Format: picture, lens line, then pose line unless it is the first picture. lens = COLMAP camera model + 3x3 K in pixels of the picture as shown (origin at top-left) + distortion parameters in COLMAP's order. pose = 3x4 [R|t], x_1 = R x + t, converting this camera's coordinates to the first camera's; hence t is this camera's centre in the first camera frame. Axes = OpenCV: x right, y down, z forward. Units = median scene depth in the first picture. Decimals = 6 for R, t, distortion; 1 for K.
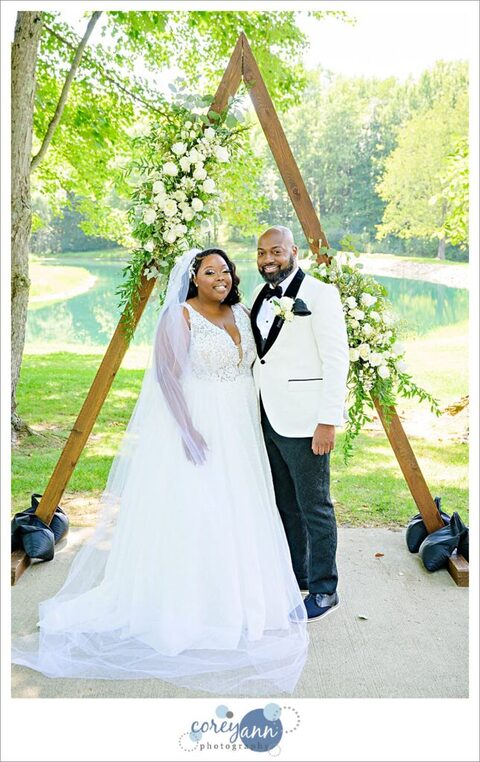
lens RADIAL K [[866.7, 0, 239.5], [0, 866.7, 352.5], [0, 0, 1]] dist [0.106293, 0.000000]
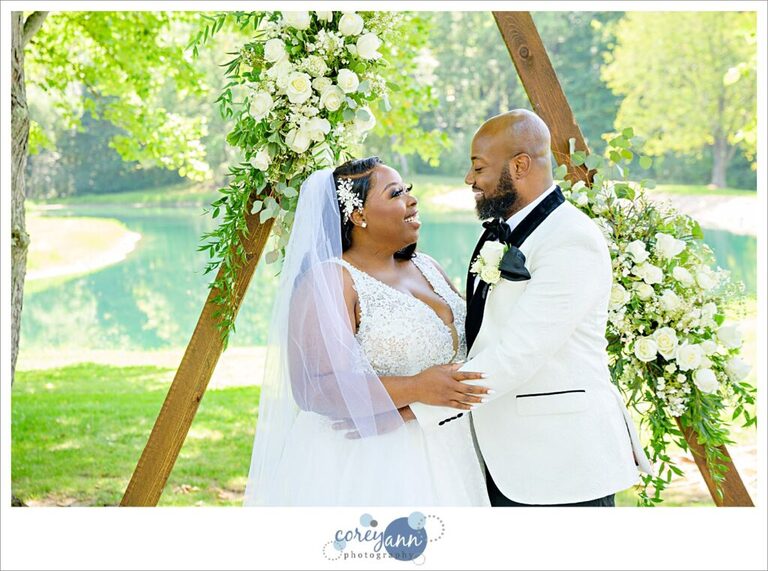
lens RADIAL K [[1441.6, 0, 394.9], [0, 1441.6, 262.0], [0, 0, 1]] dist [0.453104, 0.000000]
pose [[0.999468, -0.030190, 0.012341, -0.032411], [0.030914, 0.997509, -0.063398, 0.001529], [-0.010396, 0.063745, 0.997912, 0.096178]]
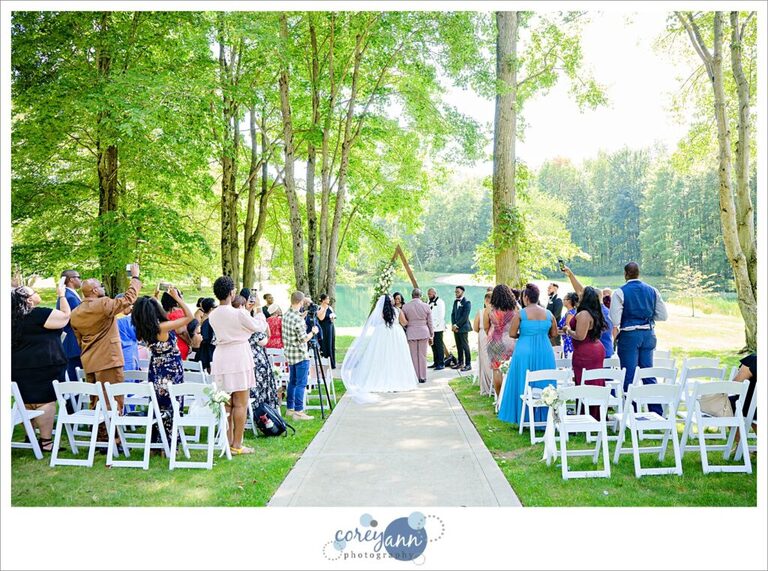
lens RADIAL K [[553.9, 0, 381.3], [0, 553.9, 284.6], [0, 0, 1]] dist [-0.006789, 0.000455]
pose [[0.997887, -0.027241, -0.058987, 0.076066], [0.021572, 0.995273, -0.094692, 0.102914], [0.061288, 0.093220, 0.993757, -1.754161]]
